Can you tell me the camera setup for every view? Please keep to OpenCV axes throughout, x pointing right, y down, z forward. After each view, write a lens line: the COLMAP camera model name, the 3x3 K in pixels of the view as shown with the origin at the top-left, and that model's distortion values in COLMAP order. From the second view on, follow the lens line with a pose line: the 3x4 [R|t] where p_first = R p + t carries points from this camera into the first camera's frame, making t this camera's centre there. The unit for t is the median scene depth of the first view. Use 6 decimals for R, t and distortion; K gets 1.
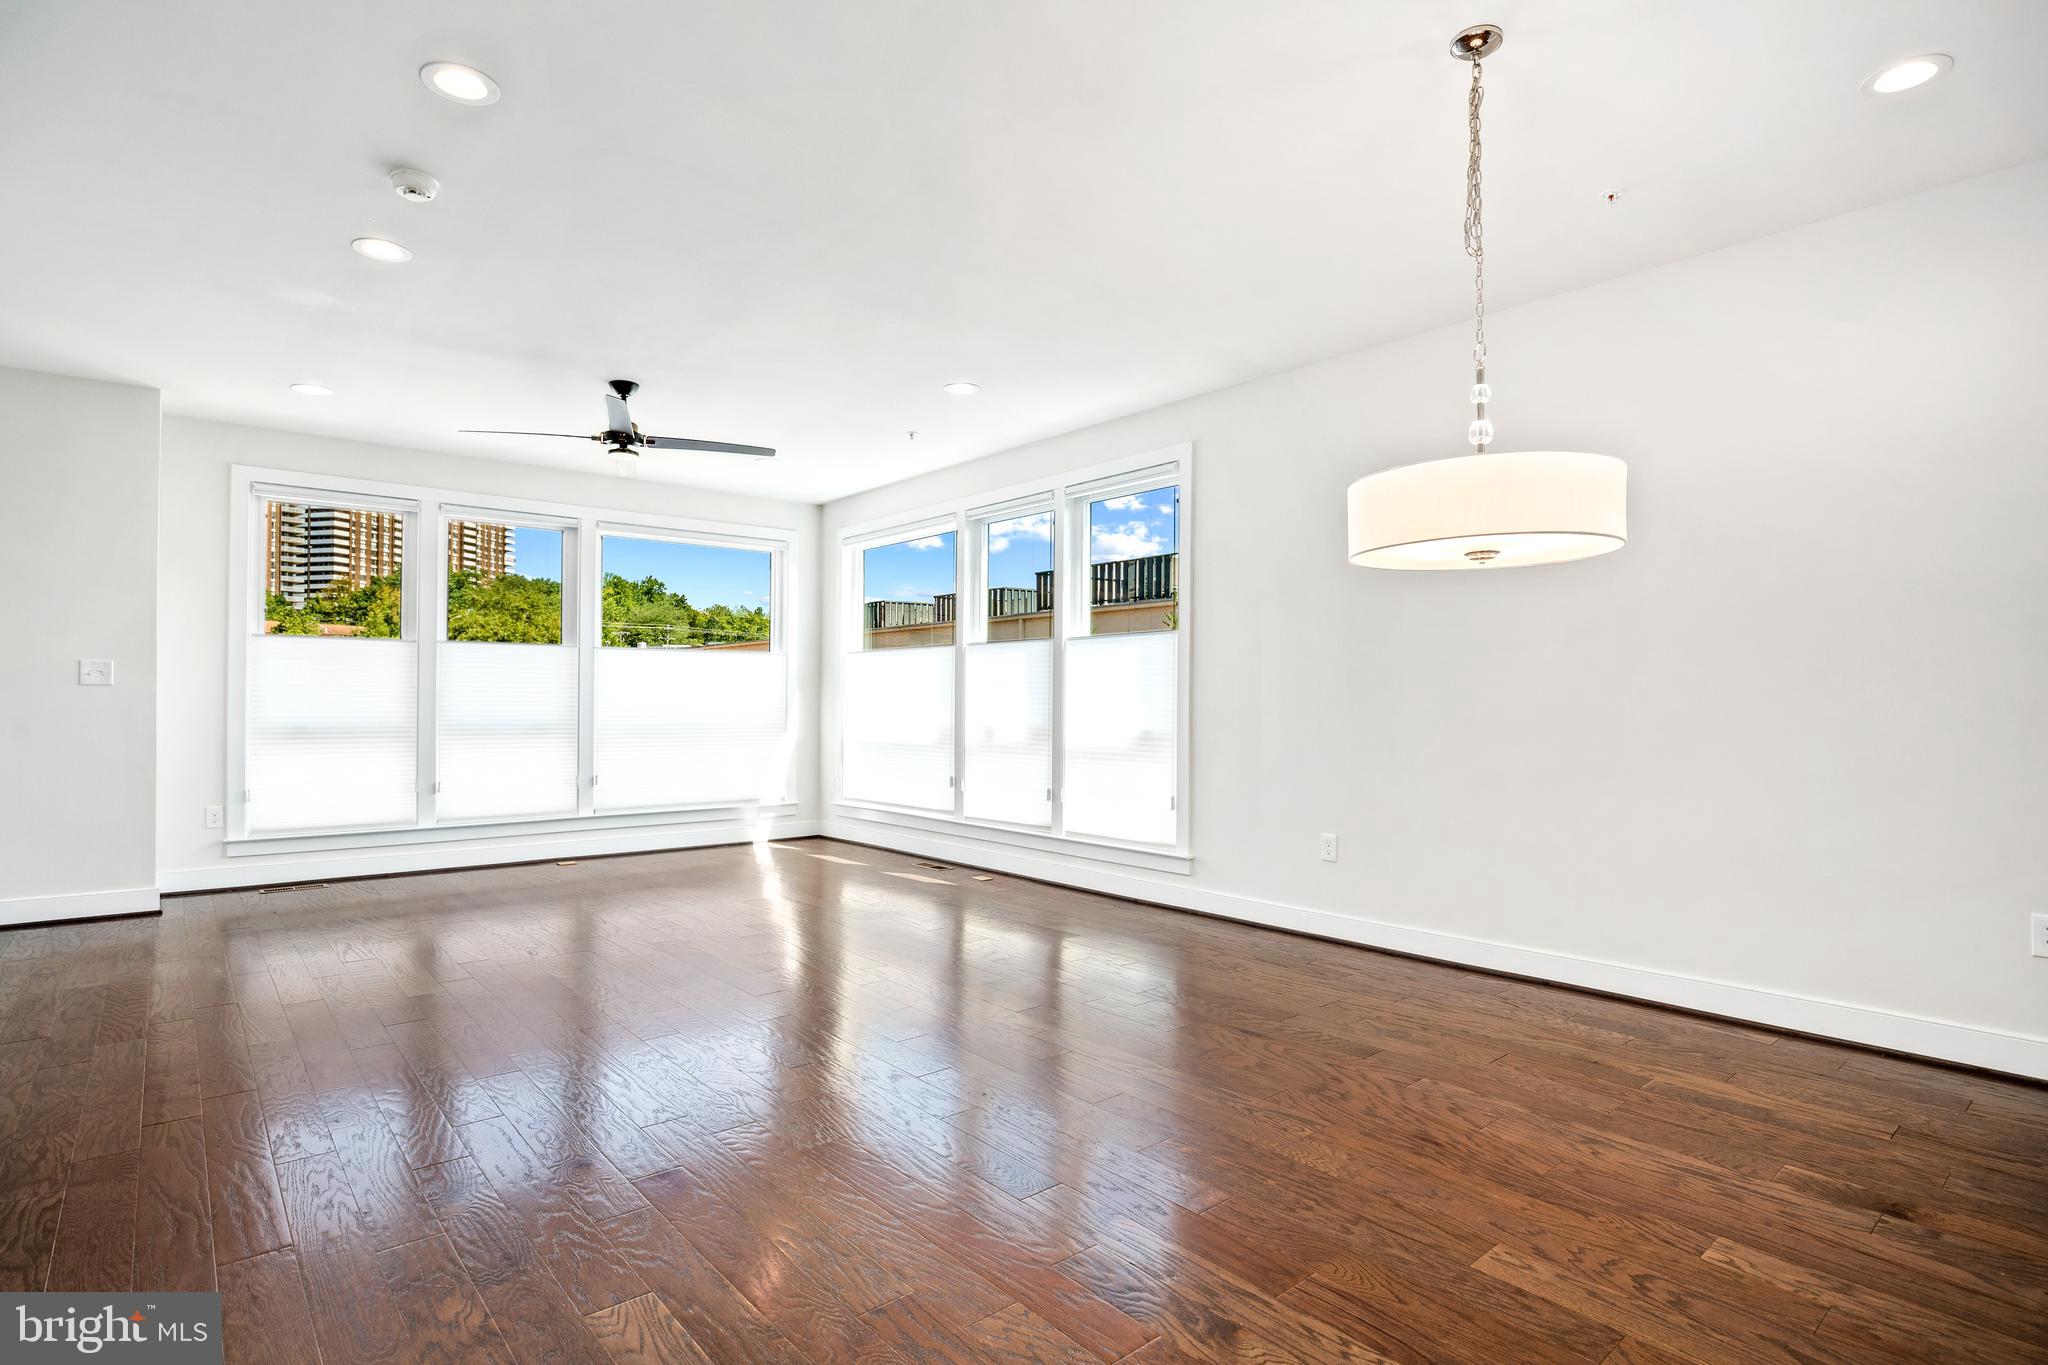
lens RADIAL K [[1034.3, 0, 992.4], [0, 1034.3, 688.2], [0, 0, 1]] dist [-0.023982, 0.002952]
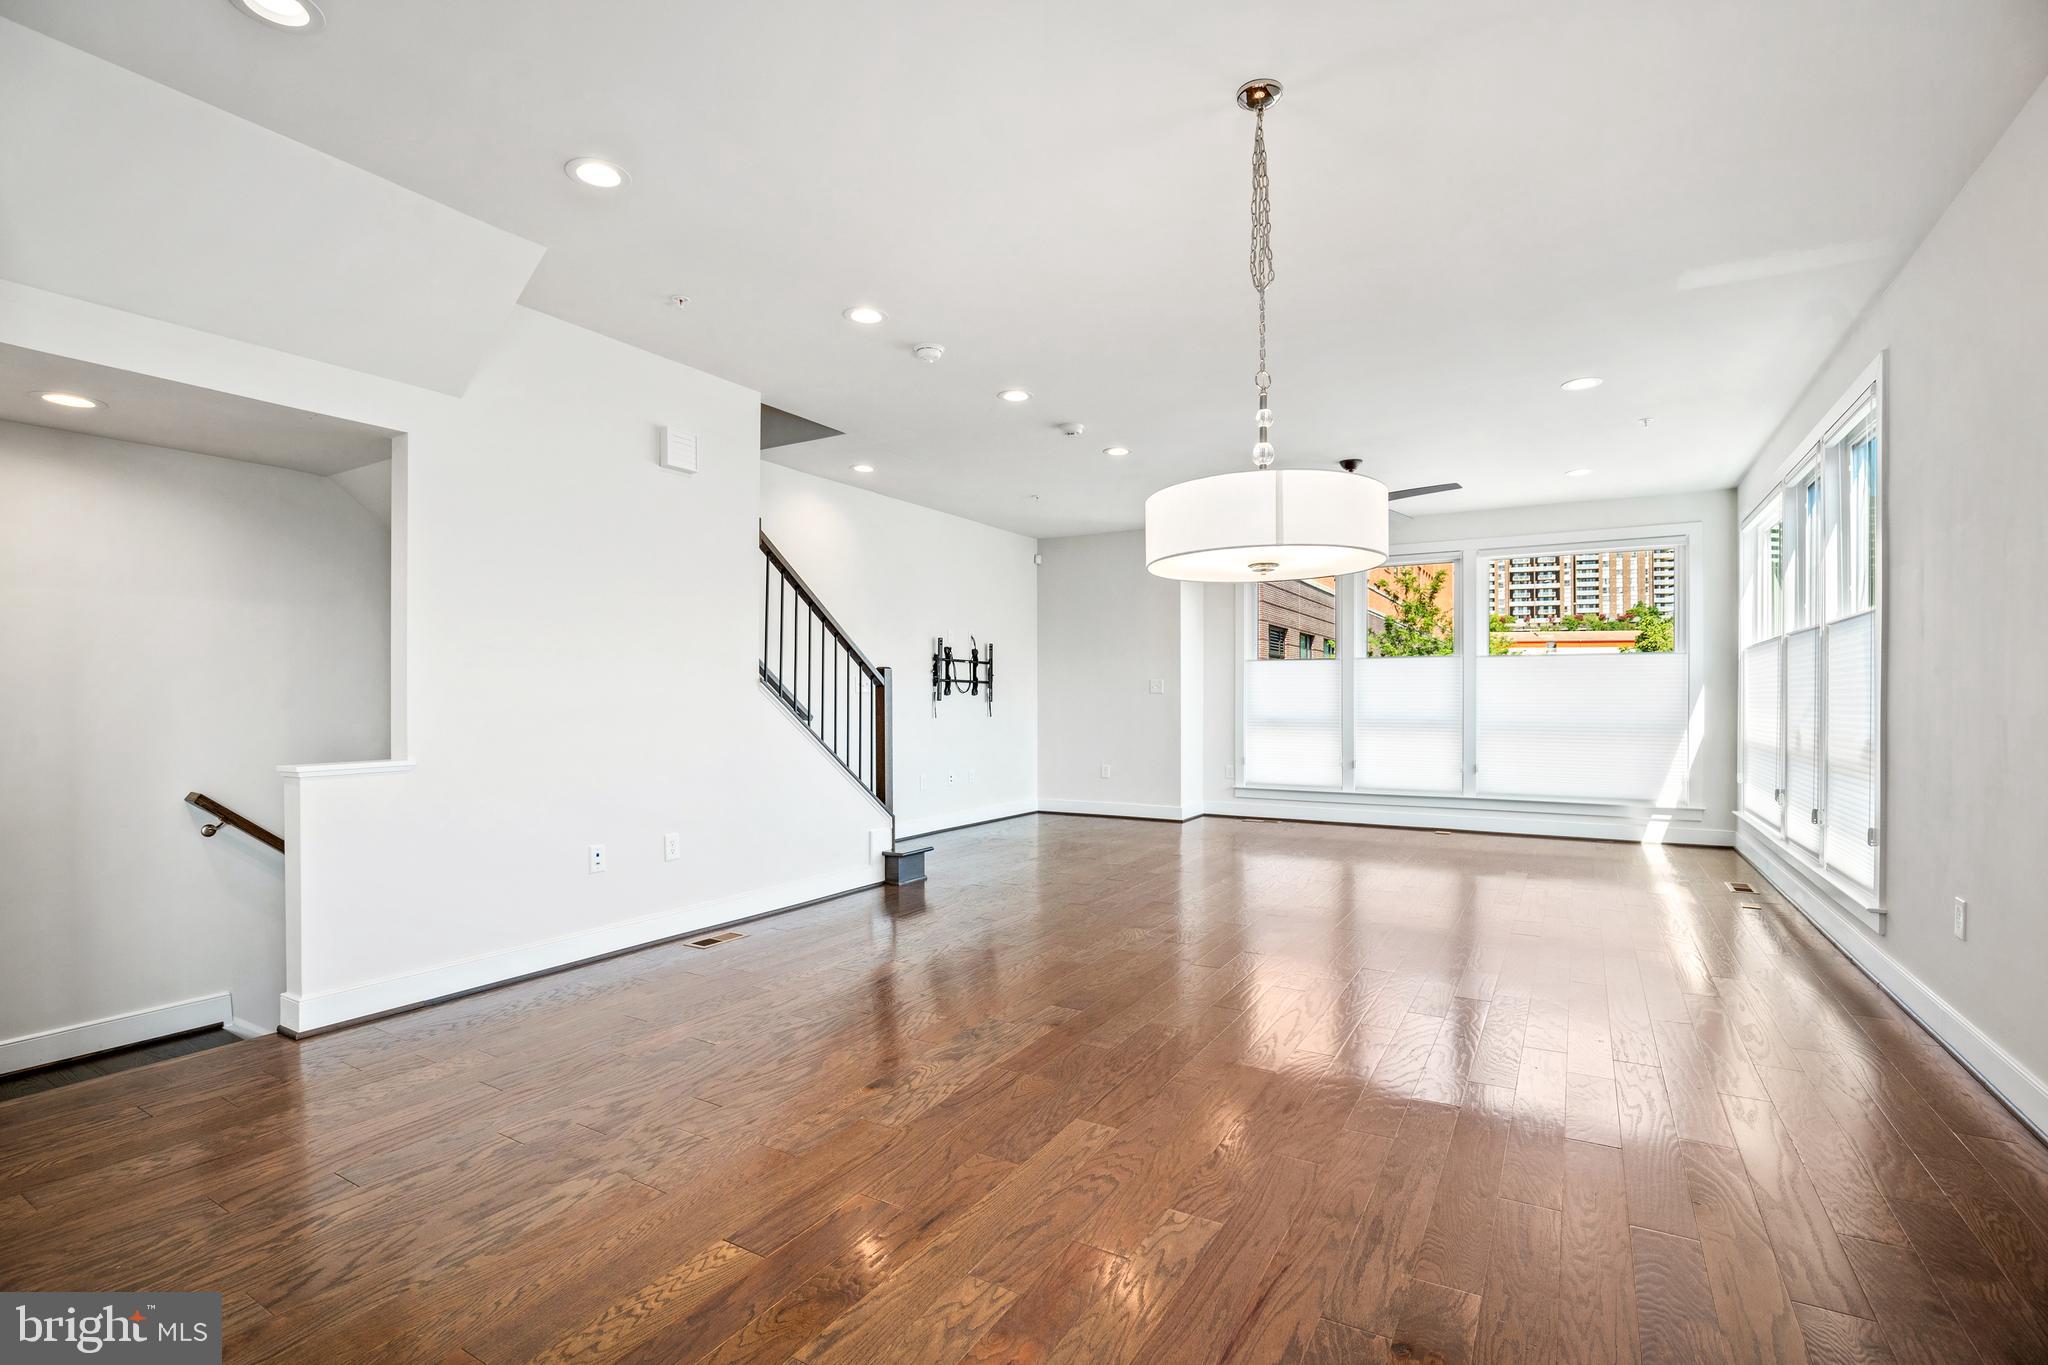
lens RADIAL K [[927.3, 0, 1031.8], [0, 927.3, 691.2], [0, 0, 1]] dist [0.000225, 0.000054]
pose [[0.347412, -0.010734, -0.937651, 0.924694], [0.012624, 0.999897, -0.006769, 0.002347], [0.937628, -0.009486, 0.347511, 0.298948]]
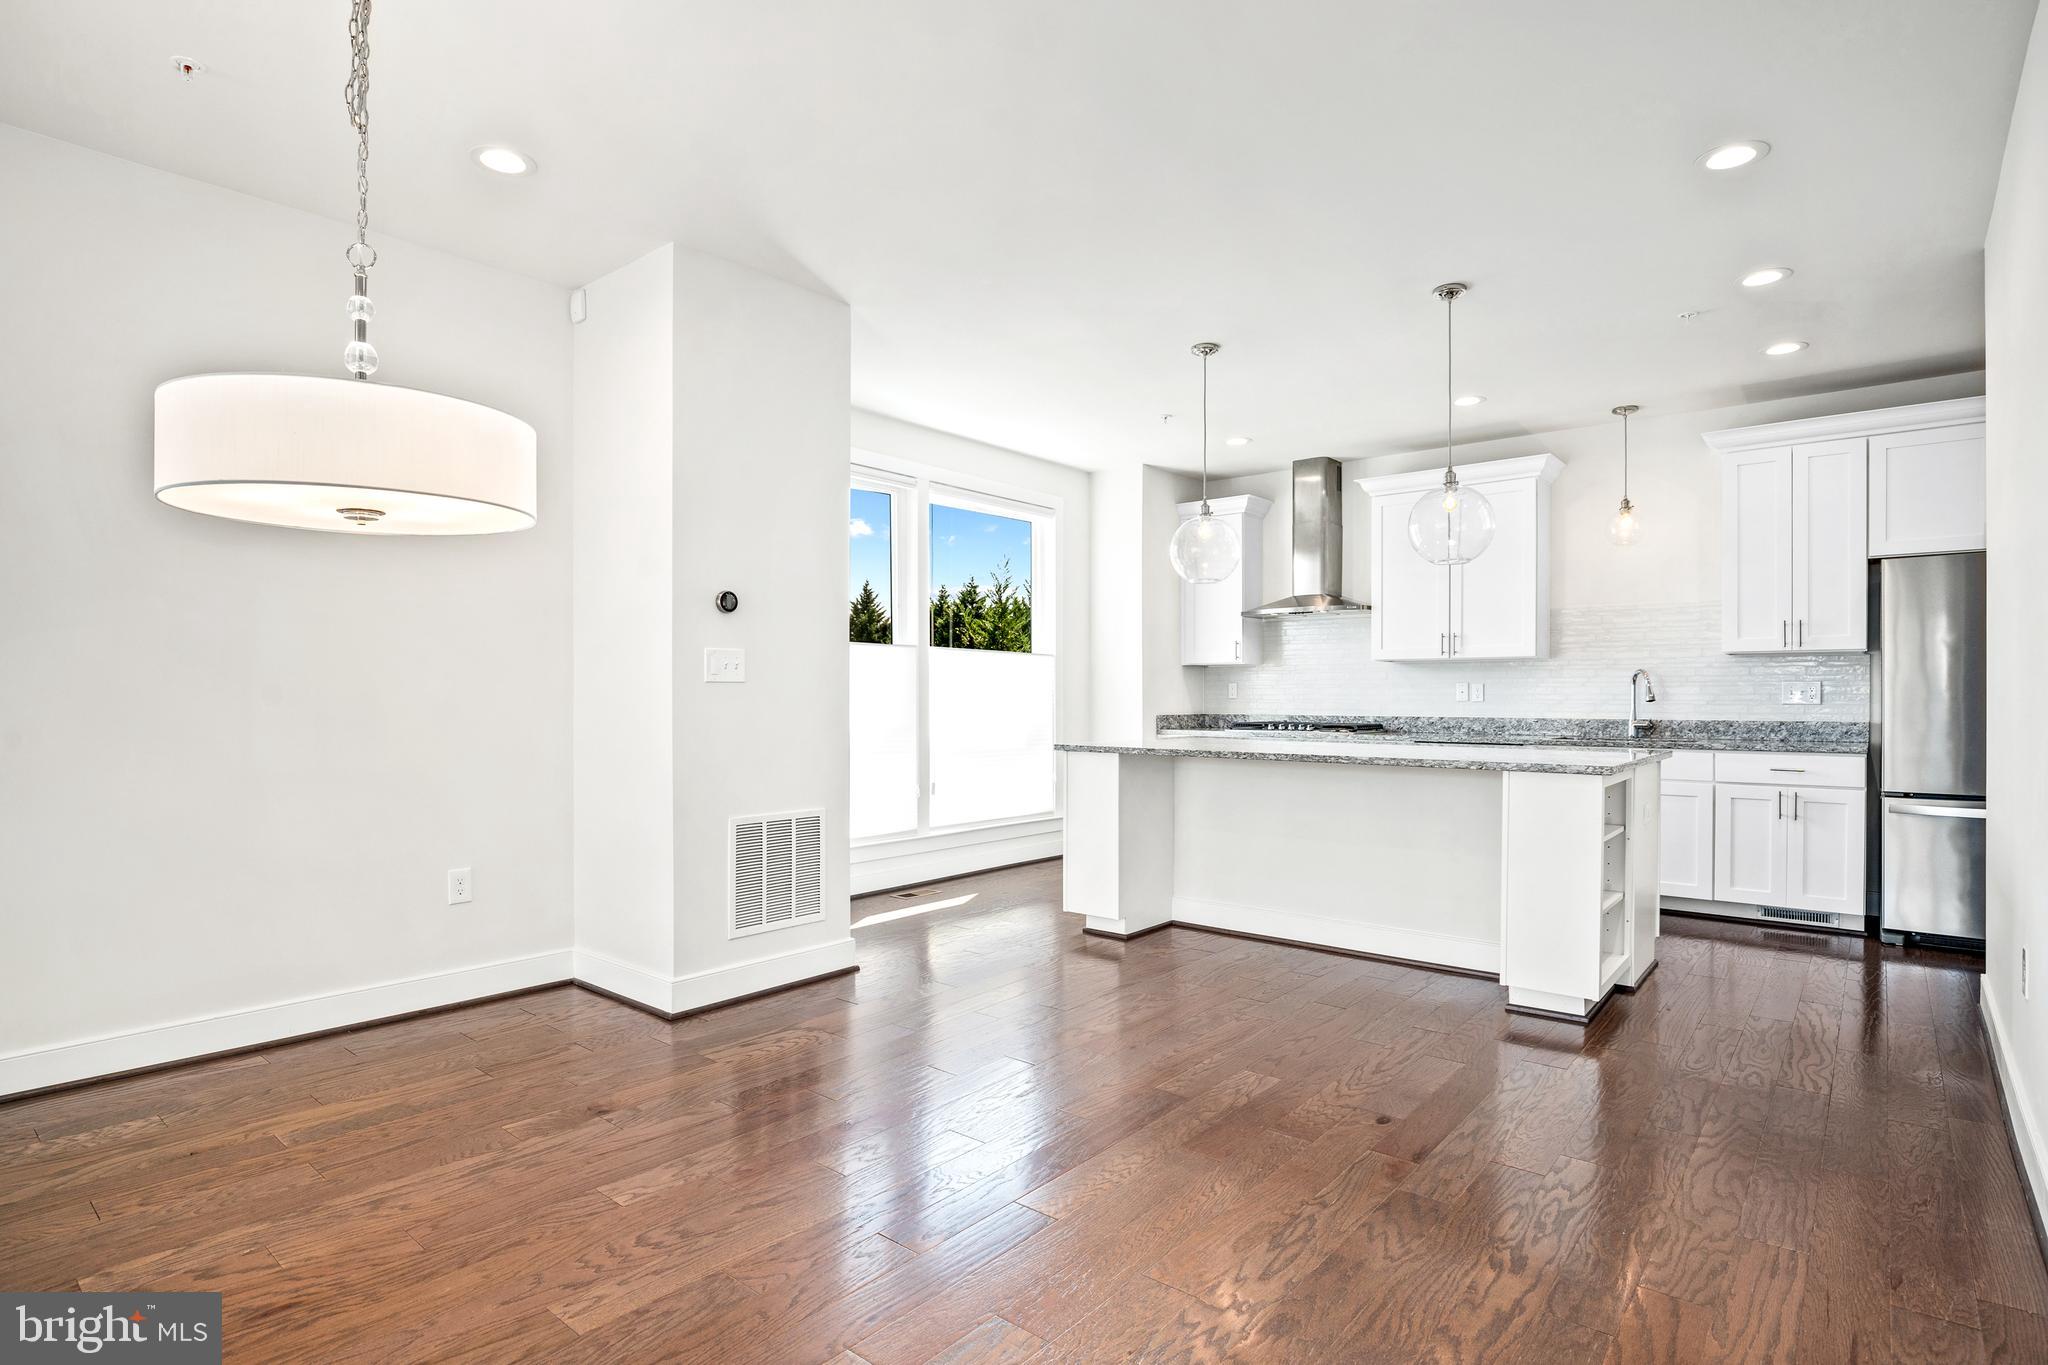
lens RADIAL K [[1034.3, 0, 1038.5], [0, 1034.3, 700.2], [0, 0, 1]] dist [-0.023982, 0.002952]
pose [[-0.185023, -0.007261, 0.982707, -0.272709], [-0.007188, 0.999956, 0.006035, 0.002663], [-0.982708, -0.005947, -0.185067, 0.445335]]
